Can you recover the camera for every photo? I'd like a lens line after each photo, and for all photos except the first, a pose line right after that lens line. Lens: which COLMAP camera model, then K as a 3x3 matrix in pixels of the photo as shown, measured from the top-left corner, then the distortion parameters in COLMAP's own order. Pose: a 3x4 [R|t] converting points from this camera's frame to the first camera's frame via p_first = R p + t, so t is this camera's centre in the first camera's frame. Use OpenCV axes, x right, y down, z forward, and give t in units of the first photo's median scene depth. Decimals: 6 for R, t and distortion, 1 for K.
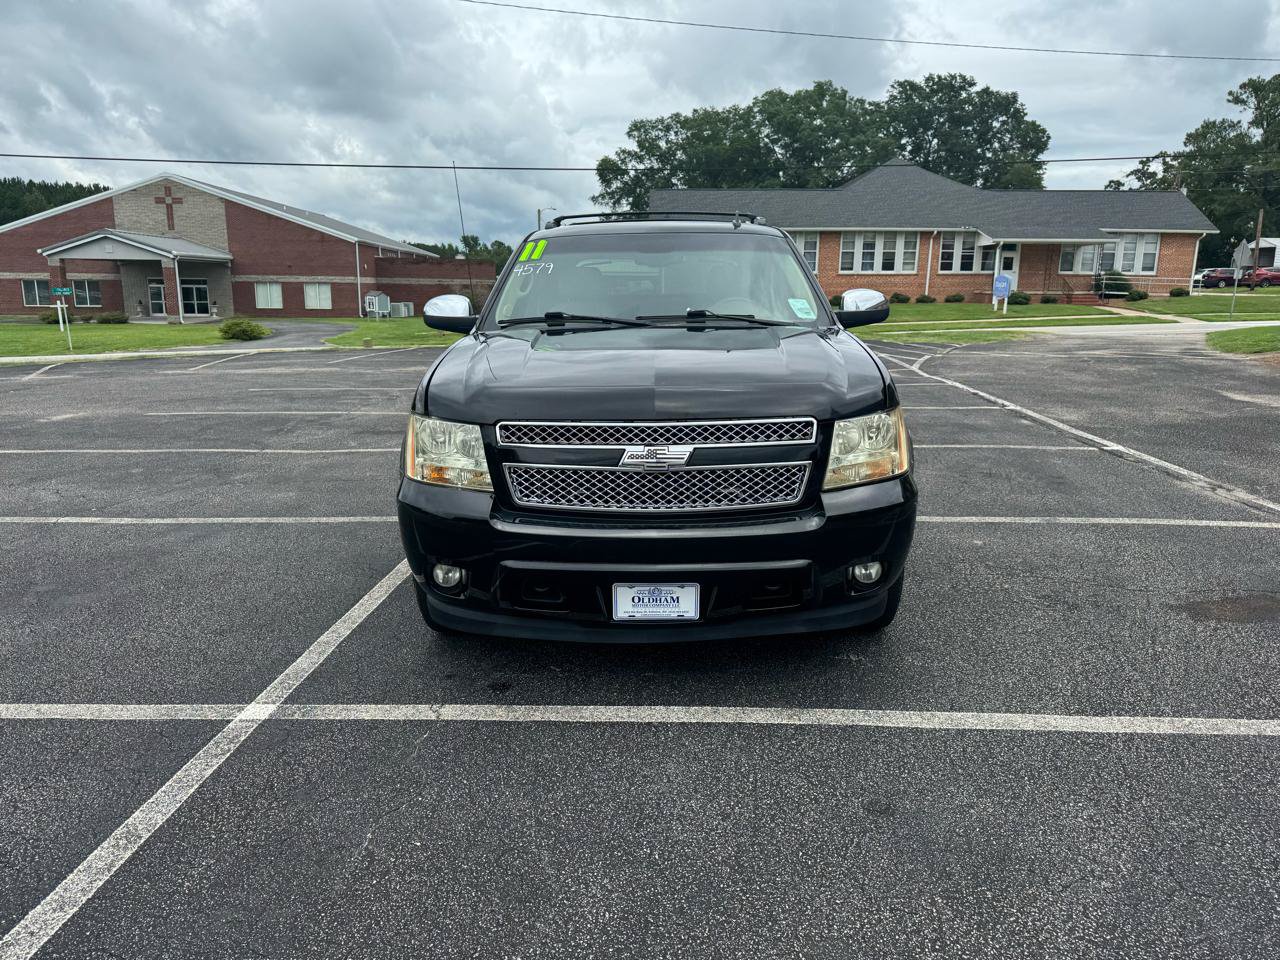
lens RADIAL K [[909.4, 0, 667.3], [0, 909.4, 483.3], [0, 0, 1]] dist [0.062867, -0.075109]
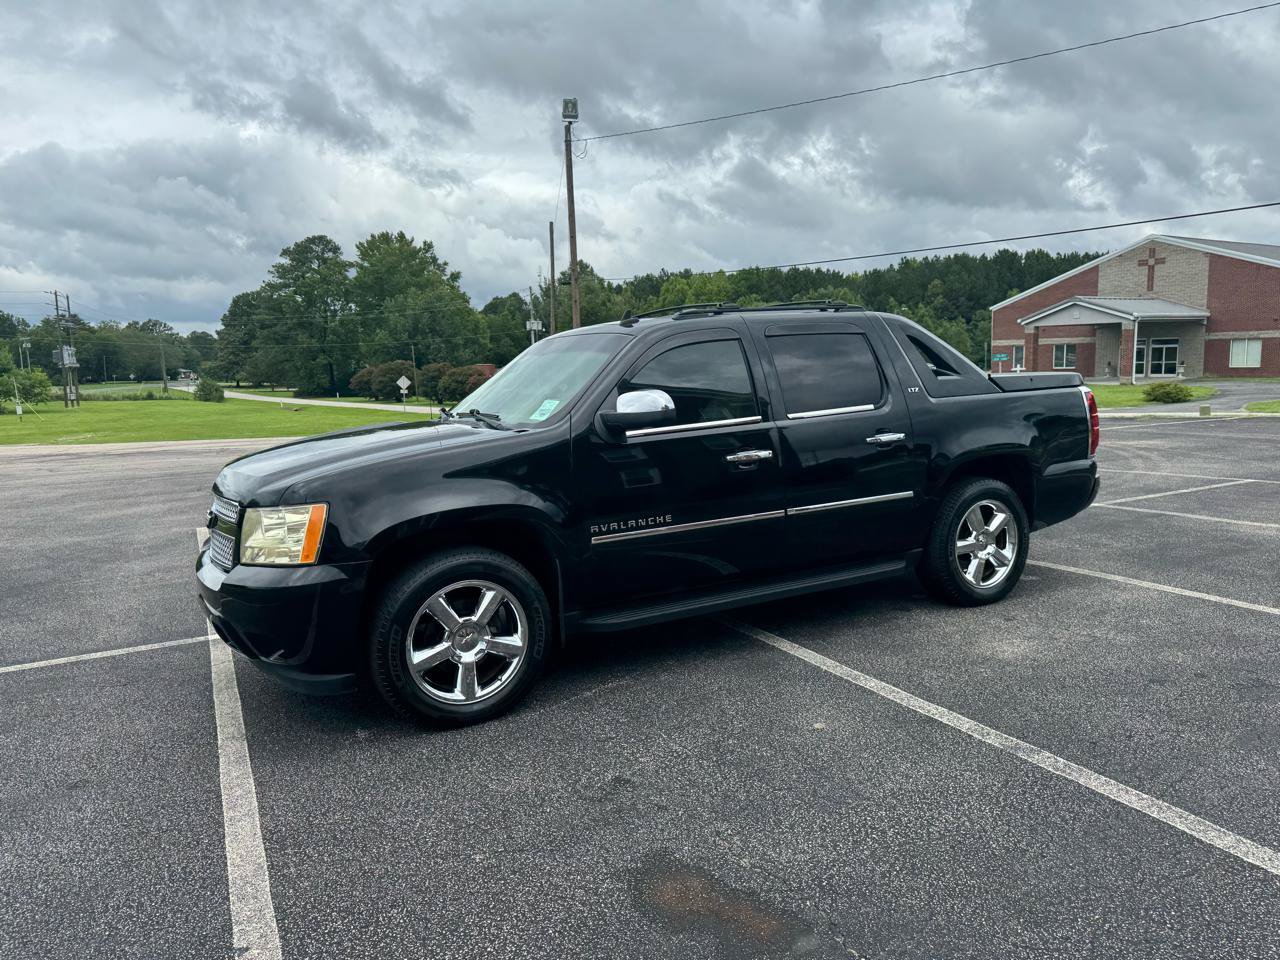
lens RADIAL K [[908.1, 0, 636.4], [0, 908.1, 486.9], [0, 0, 1]] dist [0.064374, -0.098107]
pose [[0.481986, 0.100352, -0.870413, 0.534766], [-0.148682, 0.988379, 0.031621, -0.076313], [0.863472, 0.114174, 0.491306, 0.296722]]
